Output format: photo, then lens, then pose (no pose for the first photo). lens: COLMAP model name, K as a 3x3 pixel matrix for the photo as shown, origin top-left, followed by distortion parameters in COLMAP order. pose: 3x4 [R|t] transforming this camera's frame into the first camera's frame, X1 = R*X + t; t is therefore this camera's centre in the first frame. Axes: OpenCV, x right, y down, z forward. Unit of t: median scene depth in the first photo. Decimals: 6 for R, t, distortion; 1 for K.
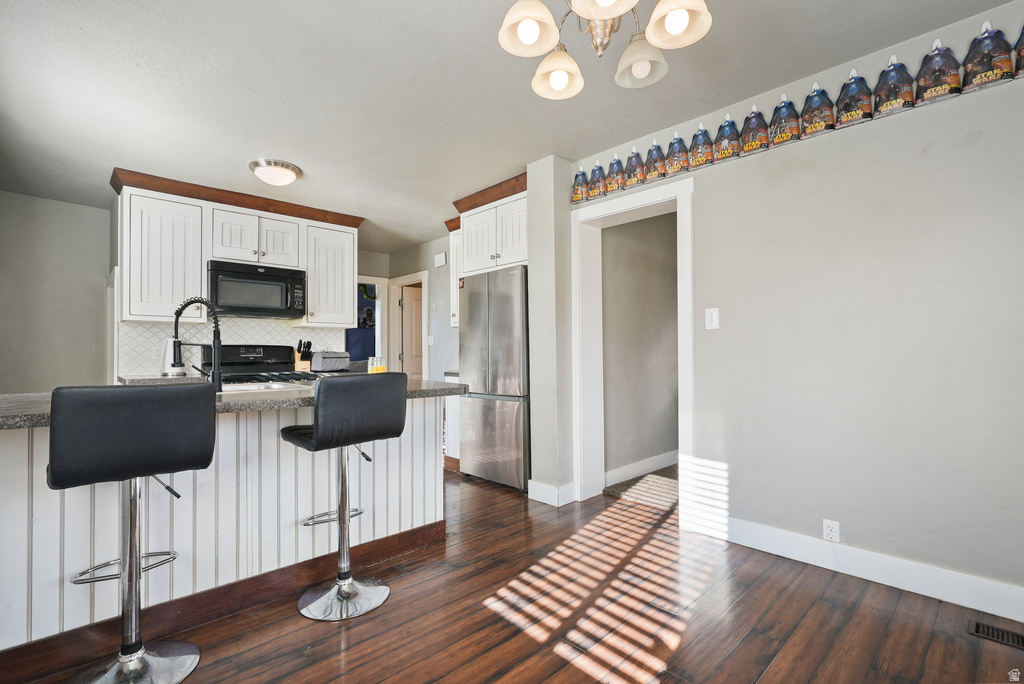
lens RADIAL K [[472.1, 0, 512.0], [0, 472.1, 342.0], [0, 0, 1]] dist [-0.004744, -0.000254]
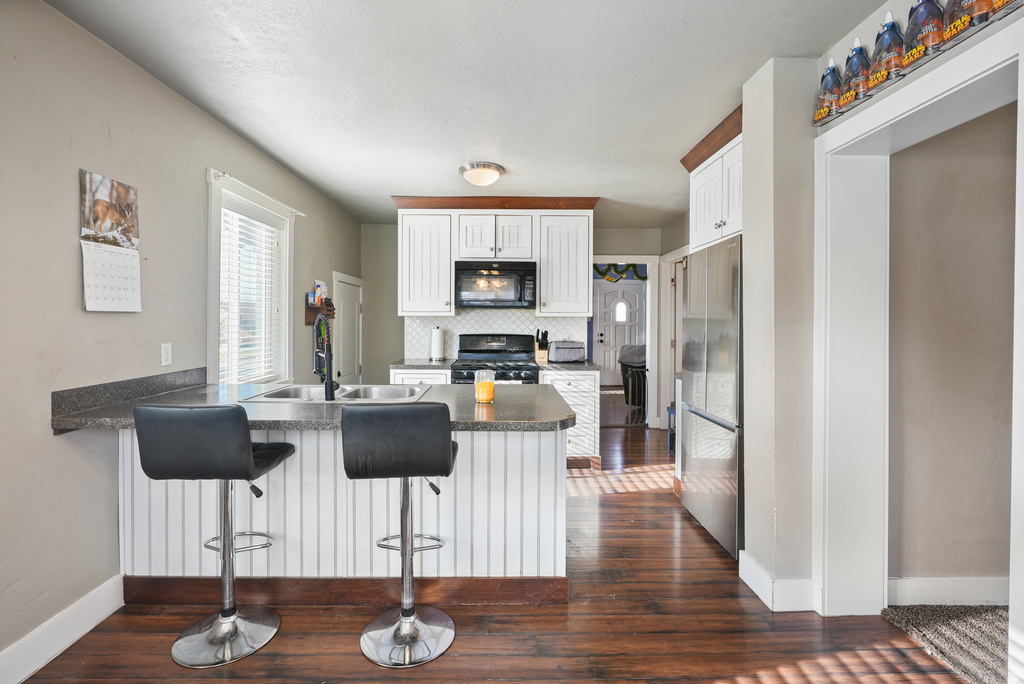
lens RADIAL K [[467.2, 0, 506.1], [0, 467.2, 324.2], [0, 0, 1]] dist [-0.013078, 0.004479]
pose [[0.735354, 0.013104, -0.677557, 0.228132], [0.005848, 0.999653, 0.025681, -0.052586], [0.677658, -0.022847, 0.735022, 0.268412]]
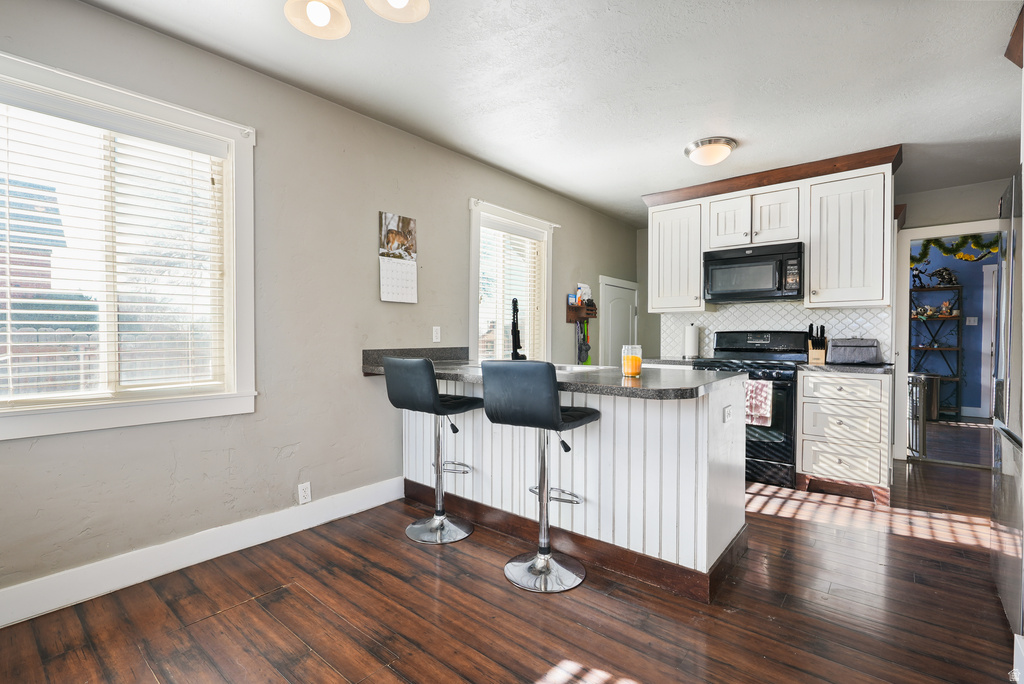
lens RADIAL K [[464.3, 0, 512.0], [0, 464.3, 342.0], [0, 0, 1]] dist [-0.016436, 0.000396]
pose [[0.124328, 0.016953, -0.992096, 0.375191], [0.014479, 0.999717, 0.018897, 0.004929], [0.992136, -0.016714, 0.124047, 0.461850]]
